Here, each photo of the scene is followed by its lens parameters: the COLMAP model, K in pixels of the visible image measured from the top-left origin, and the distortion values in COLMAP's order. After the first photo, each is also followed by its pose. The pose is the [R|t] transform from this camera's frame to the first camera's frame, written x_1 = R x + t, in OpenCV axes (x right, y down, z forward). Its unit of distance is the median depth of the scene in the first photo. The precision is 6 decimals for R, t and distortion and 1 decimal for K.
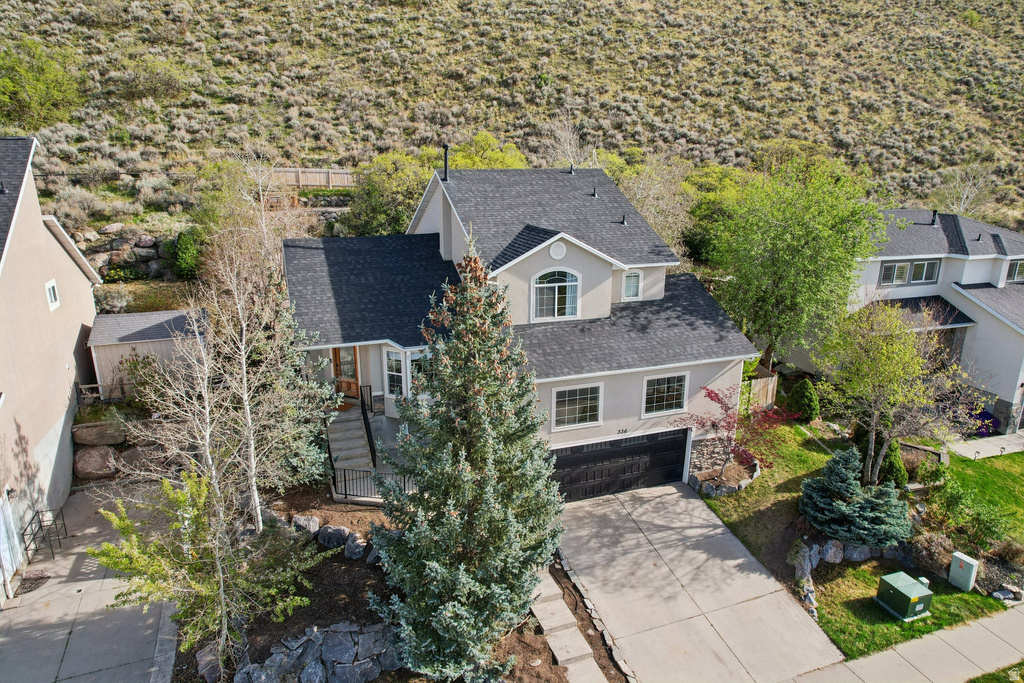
lens RADIAL K [[660.8, 0, 512.0], [0, 660.8, 341.5], [0, 0, 1]] dist [-0.085908, 0.079192]
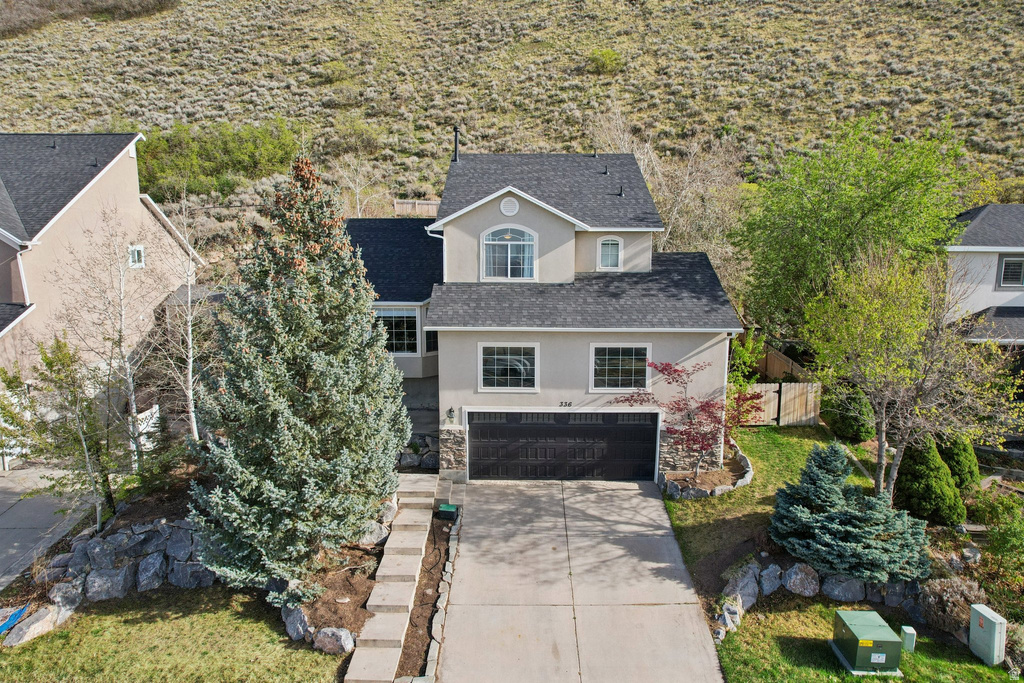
lens RADIAL K [[663.5, 0, 514.0], [0, 663.5, 330.4], [0, 0, 1]] dist [-0.088476, 0.087297]
pose [[0.932737, 0.045444, -0.357683, 0.122964], [-0.095855, 0.987580, -0.124490, 0.045886], [0.347583, 0.150402, 0.925508, 0.039171]]
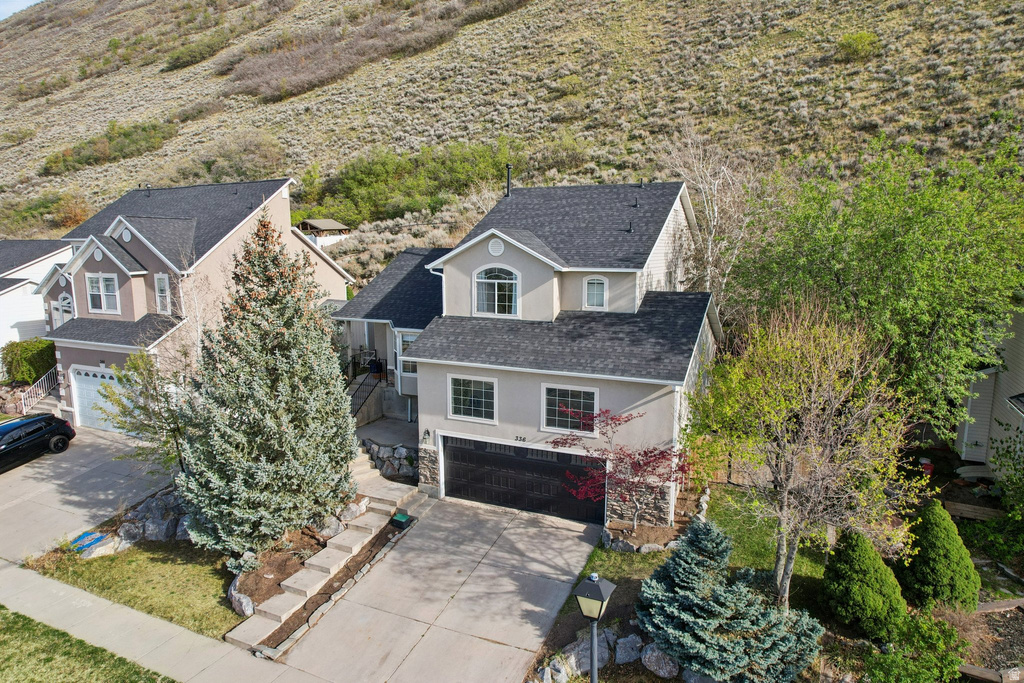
lens RADIAL K [[660.8, 0, 512.0], [0, 660.8, 341.5], [0, 0, 1]] dist [-0.085908, 0.079192]
pose [[0.698229, 0.103122, -0.708409, 0.236829], [-0.189953, 0.980786, -0.044451, 0.013226], [0.690214, 0.165601, 0.704401, 0.092135]]
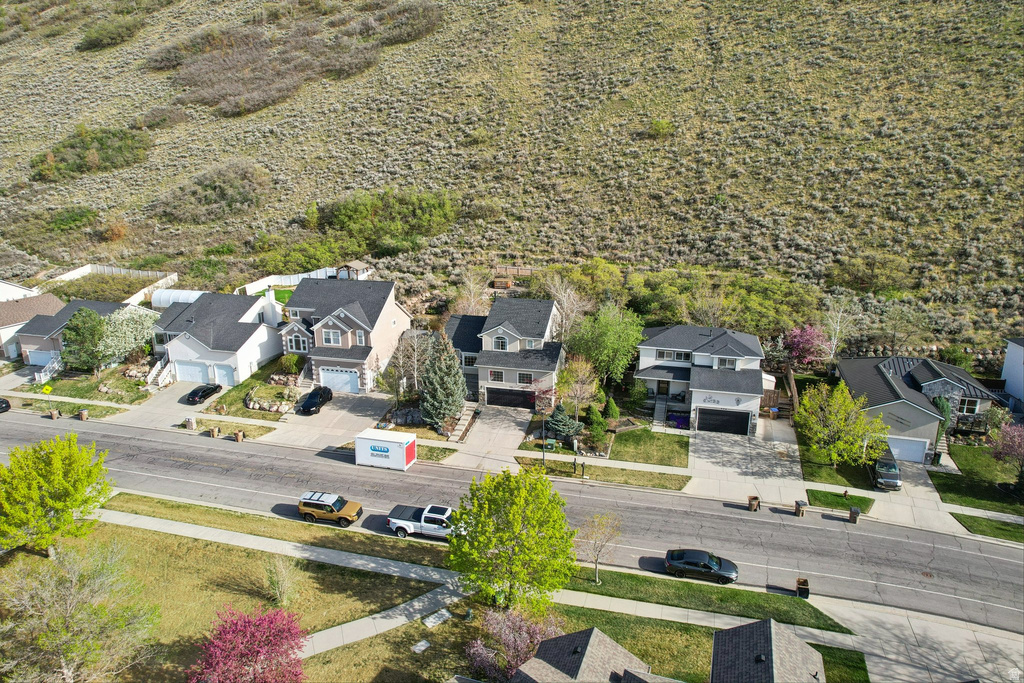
lens RADIAL K [[660.8, 0, 512.0], [0, 660.8, 341.5], [0, 0, 1]] dist [-0.085908, 0.079192]
pose [[0.816357, 0.145146, -0.559012, 0.588144], [-0.153017, 0.987673, 0.032987, -0.058951], [0.556909, 0.058609, 0.828503, -0.520288]]
